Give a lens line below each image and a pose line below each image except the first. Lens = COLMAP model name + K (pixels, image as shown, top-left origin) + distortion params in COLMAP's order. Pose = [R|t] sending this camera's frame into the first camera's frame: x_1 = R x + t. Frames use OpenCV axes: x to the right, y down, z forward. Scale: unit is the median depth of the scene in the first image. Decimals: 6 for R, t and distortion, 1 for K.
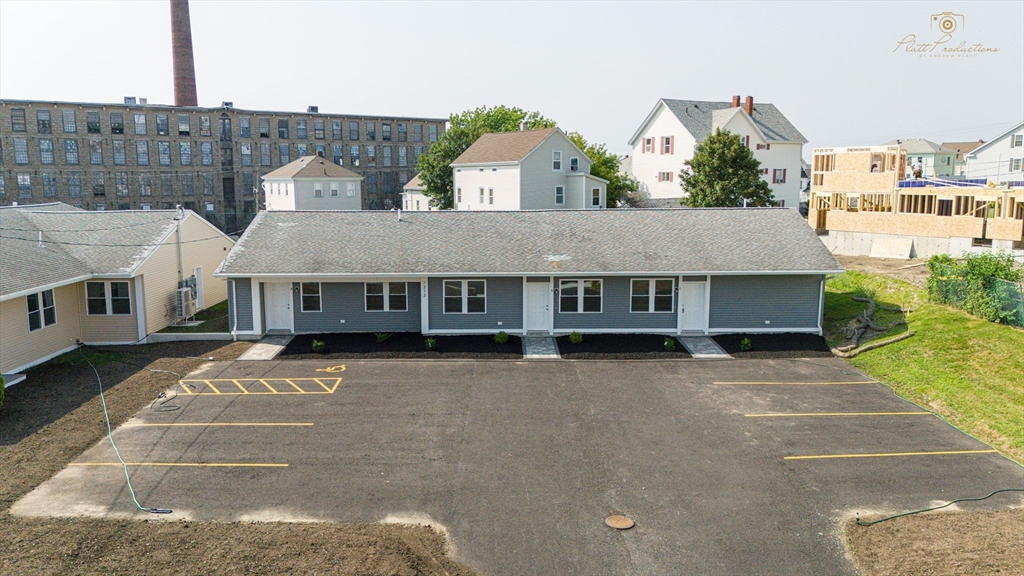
lens RADIAL K [[768.5, 0, 493.8], [0, 768.5, 284.2], [0, 0, 1]] dist [0.065566, -0.059914]
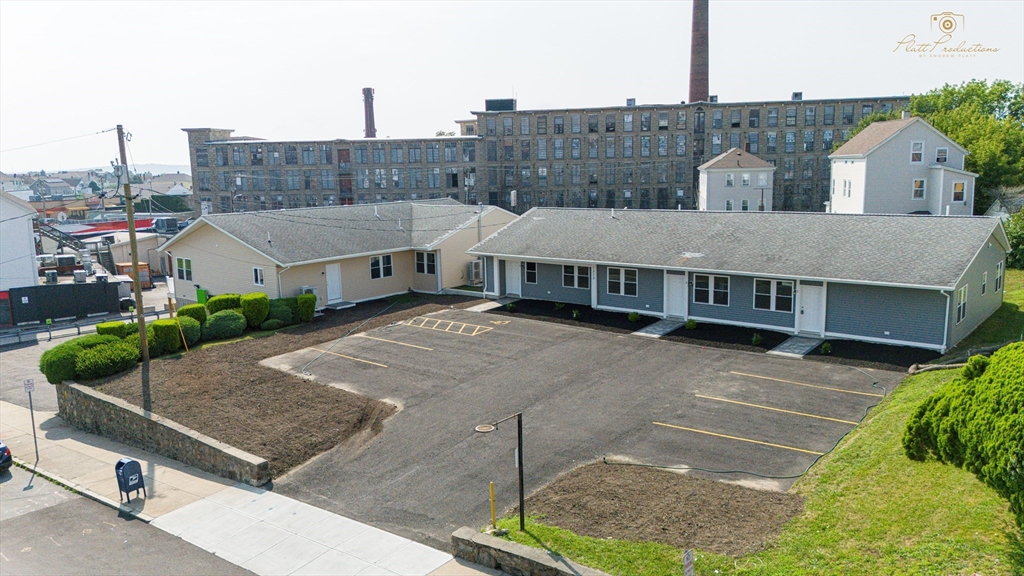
lens RADIAL K [[768.5, 0, 516.2], [0, 768.5, 290.7], [0, 0, 1]] dist [0.065566, -0.059914]
pose [[0.772058, 0.092485, -0.628787, 0.615381], [-0.070159, 0.995711, 0.060309, -0.032348], [0.631668, -0.002447, 0.775235, -0.075172]]
